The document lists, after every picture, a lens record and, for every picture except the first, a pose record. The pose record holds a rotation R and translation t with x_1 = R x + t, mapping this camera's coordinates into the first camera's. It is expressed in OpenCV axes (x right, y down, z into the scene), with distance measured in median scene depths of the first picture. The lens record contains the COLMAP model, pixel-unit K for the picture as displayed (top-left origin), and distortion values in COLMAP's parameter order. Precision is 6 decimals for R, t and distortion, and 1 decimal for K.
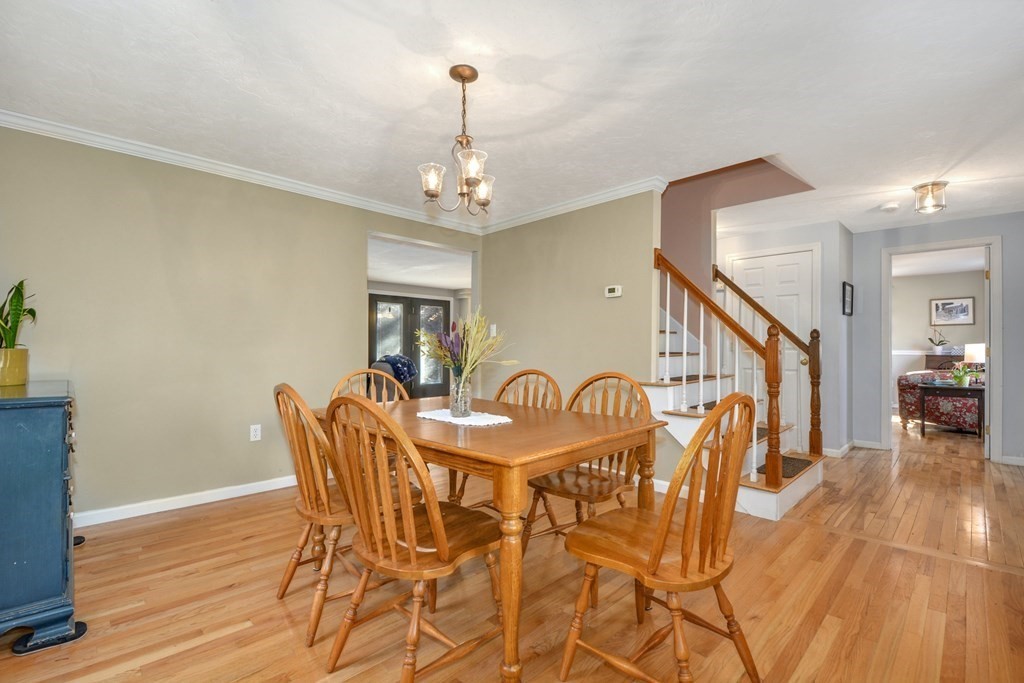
lens RADIAL K [[457.6, 0, 512.8], [0, 457.6, 357.4], [0, 0, 1]] dist [0.011355, -0.018259]
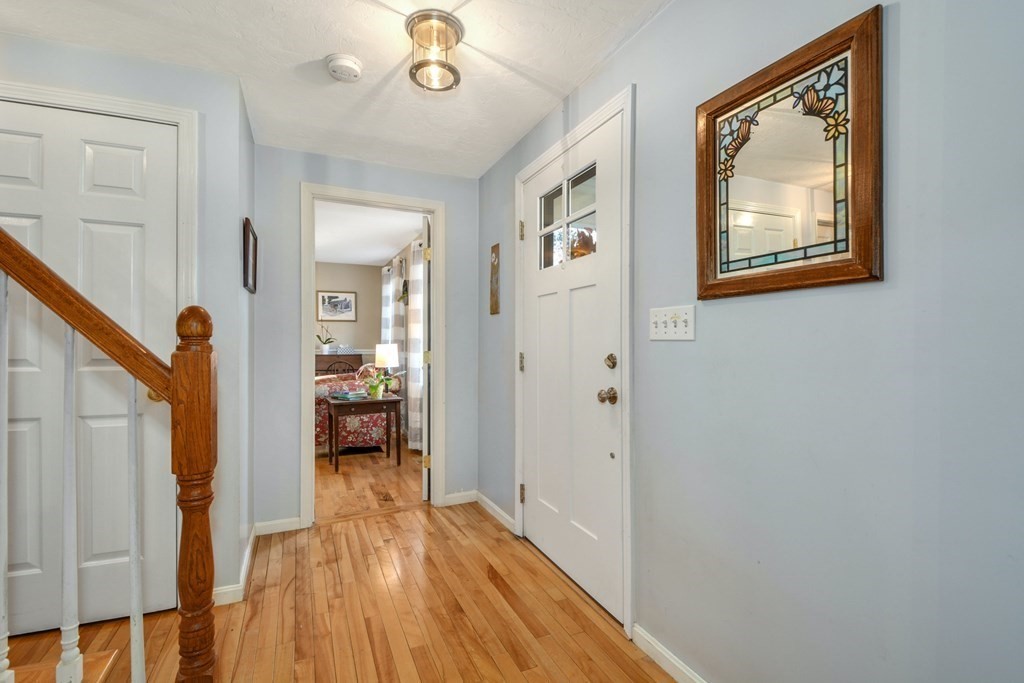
lens RADIAL K [[488.5, 0, 521.5], [0, 488.5, 343.1], [0, 0, 1]] dist [0.000482, -0.000798]
pose [[0.366172, 0.001294, 0.930546, 0.272764], [0.015084, 0.999859, -0.007327, -0.020507], [-0.930425, 0.016720, 0.366101, 0.421987]]
